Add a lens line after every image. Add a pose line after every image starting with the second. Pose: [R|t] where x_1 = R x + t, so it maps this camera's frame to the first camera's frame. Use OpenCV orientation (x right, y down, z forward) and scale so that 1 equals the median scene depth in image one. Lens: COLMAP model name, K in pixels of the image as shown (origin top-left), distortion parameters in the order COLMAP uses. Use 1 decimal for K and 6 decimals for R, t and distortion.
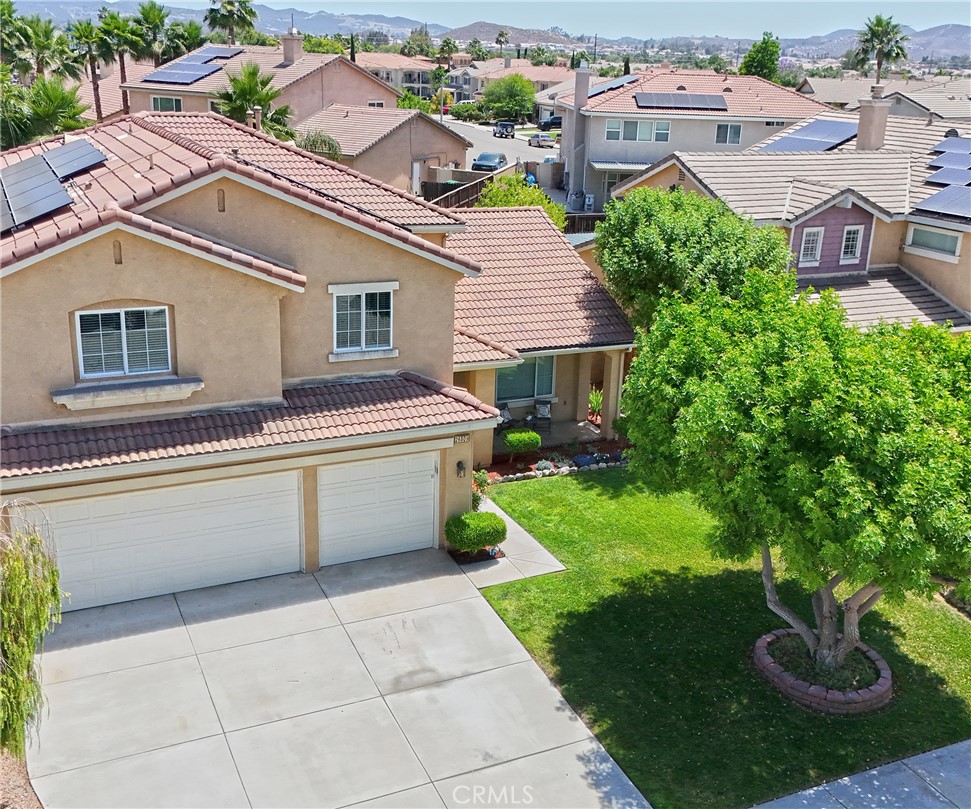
lens RADIAL K [[1057.1, 0, 485.5], [0, 1057.1, 404.5], [0, 0, 1]] dist [0.102971, -0.154501]
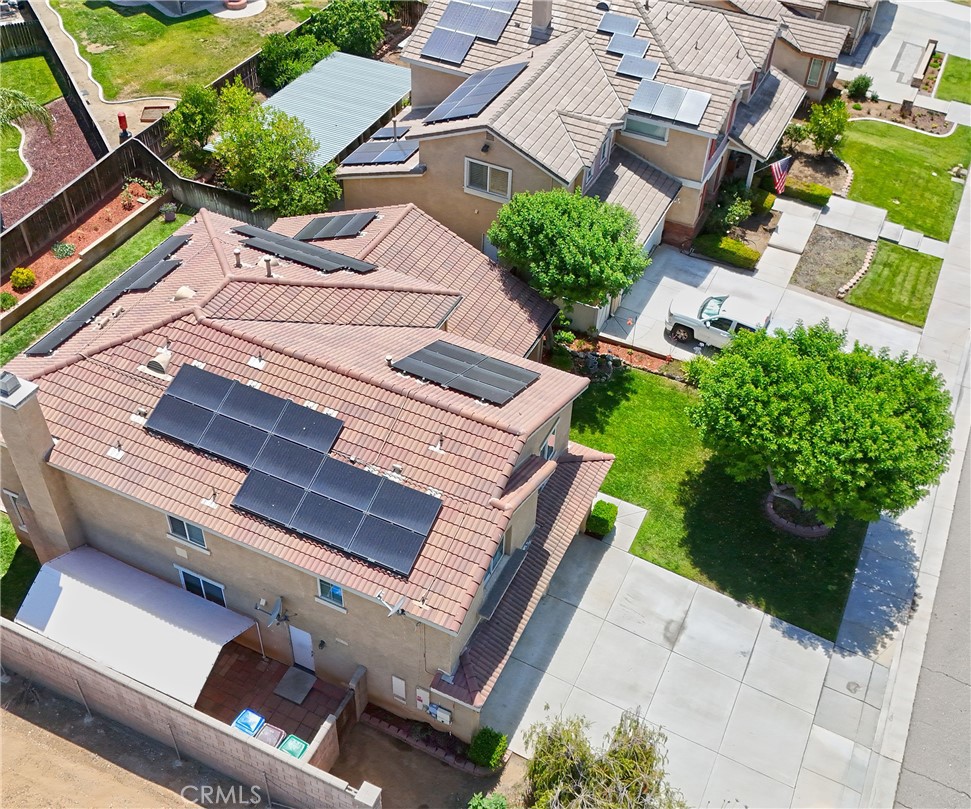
lens RADIAL K [[1057.1, 0, 485.5], [0, 1057.1, 404.5], [0, 0, 1]] dist [0.102971, -0.154501]
pose [[0.774749, -0.438252, 0.455741, -0.885526], [0.193831, 0.850723, 0.488569, -0.929373], [-0.601826, -0.290181, 0.744044, -0.037335]]
